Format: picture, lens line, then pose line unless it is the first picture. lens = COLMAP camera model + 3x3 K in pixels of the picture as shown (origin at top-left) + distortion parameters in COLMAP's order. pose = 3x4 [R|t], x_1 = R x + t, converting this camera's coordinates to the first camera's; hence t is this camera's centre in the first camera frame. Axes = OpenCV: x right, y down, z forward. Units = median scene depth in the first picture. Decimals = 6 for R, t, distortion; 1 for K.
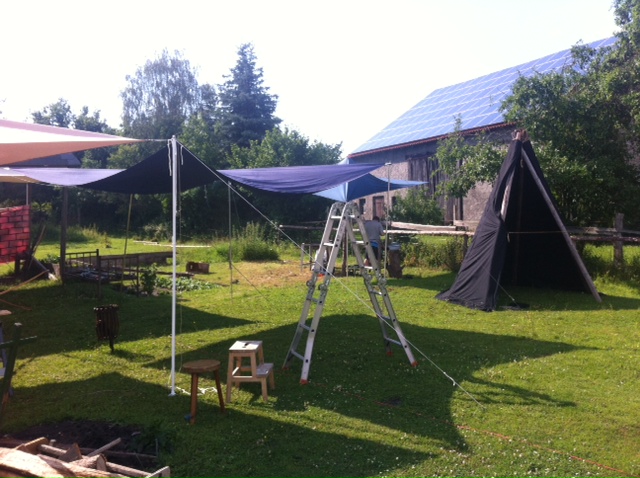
lens RADIAL K [[591.0, 0, 320.0], [0, 591.0, 239.0], [0, 0, 1]] dist [0.039966, -0.159047]
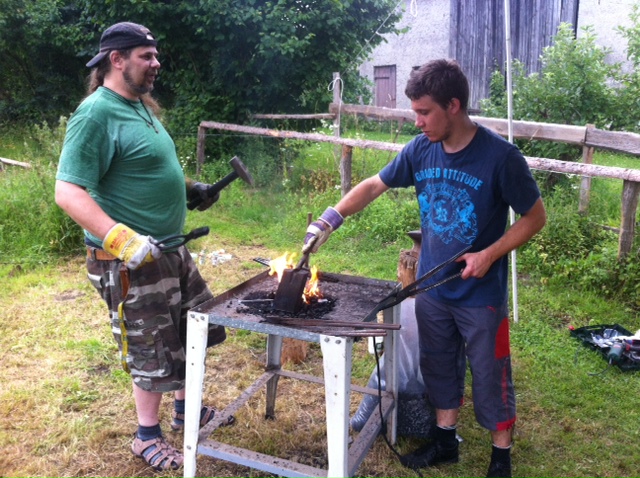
lens RADIAL K [[591.0, 0, 320.0], [0, 591.0, 239.0], [0, 0, 1]] dist [0.039966, -0.159047]
pose [[0.994929, 0.005398, 0.100434, -0.023173], [-0.024136, 0.982194, 0.186313, -0.017132], [-0.097640, -0.187793, 0.977344, 0.487858]]
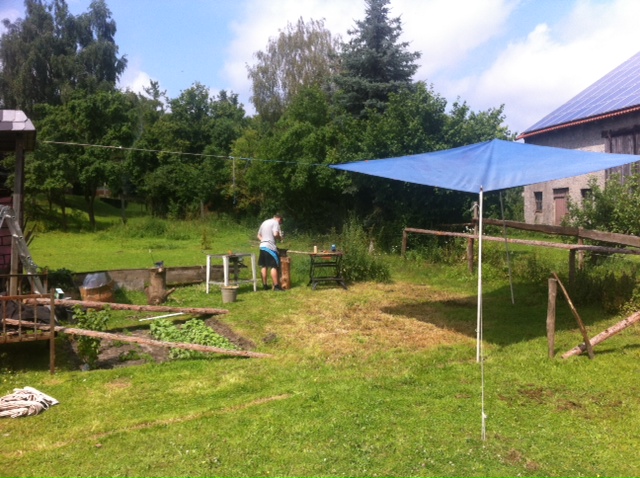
lens RADIAL K [[591.0, 0, 320.0], [0, 591.0, 239.0], [0, 0, 1]] dist [0.039966, -0.159047]
pose [[0.957489, 0.026630, -0.287237, 0.029810], [-0.025856, 0.999645, 0.006490, -0.009466], [0.287307, 0.001213, 0.957838, 0.247002]]
